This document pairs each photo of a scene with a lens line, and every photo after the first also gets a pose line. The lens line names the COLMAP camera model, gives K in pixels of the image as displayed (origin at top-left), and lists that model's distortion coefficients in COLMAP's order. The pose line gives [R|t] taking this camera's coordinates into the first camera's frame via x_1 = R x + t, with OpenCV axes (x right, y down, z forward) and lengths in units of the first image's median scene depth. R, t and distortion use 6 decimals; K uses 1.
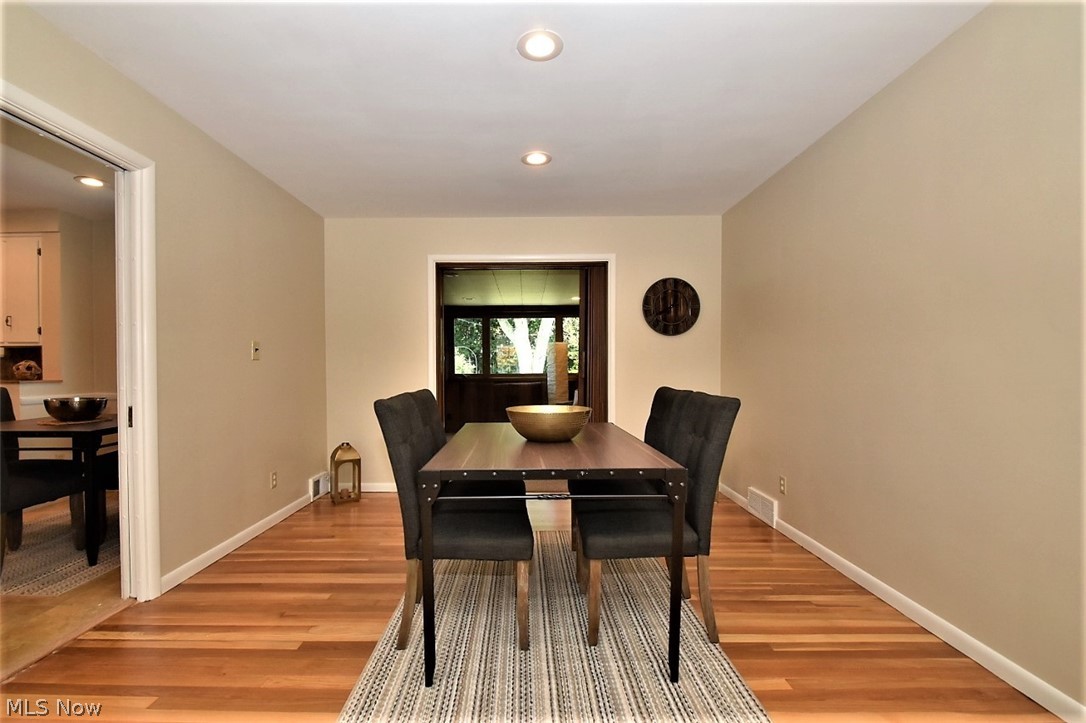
lens RADIAL K [[461.1, 0, 534.9], [0, 461.1, 366.6], [0, 0, 1]] dist [-0.013726, -0.001959]
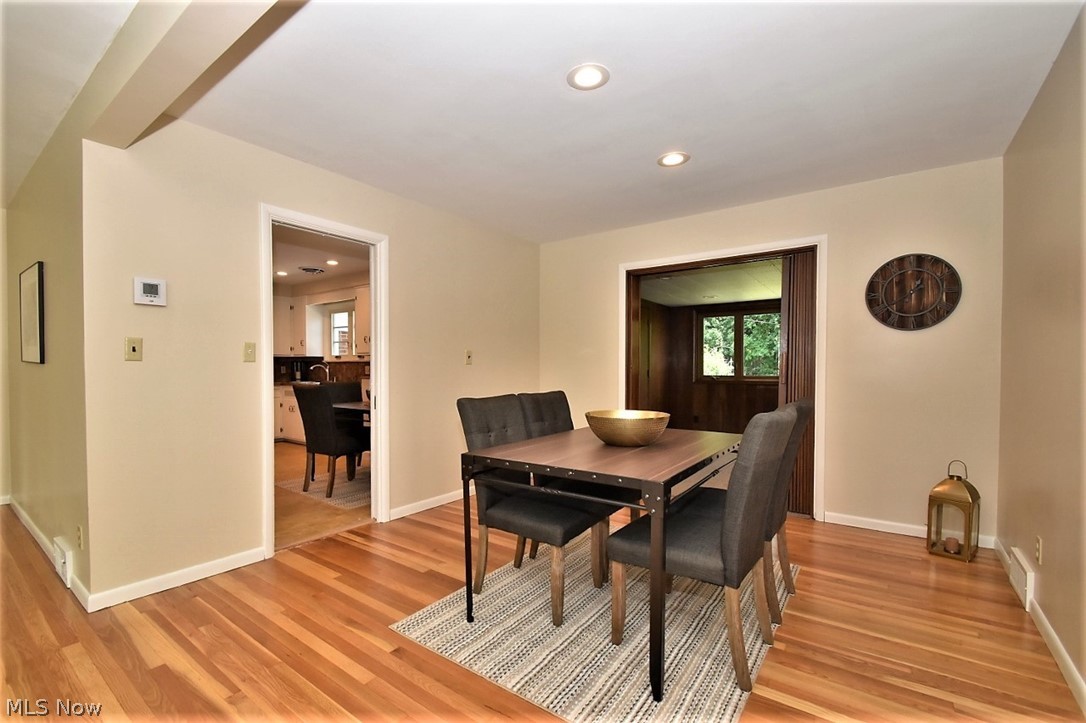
lens RADIAL K [[461.1, 0, 533.4], [0, 461.1, 369.0], [0, 0, 1]] dist [-0.013726, -0.001959]
pose [[0.809431, 0.004177, -0.587200, 0.412650], [-0.000062, 0.999975, 0.007028, -0.014822], [0.587214, -0.005652, 0.809412, 0.038665]]
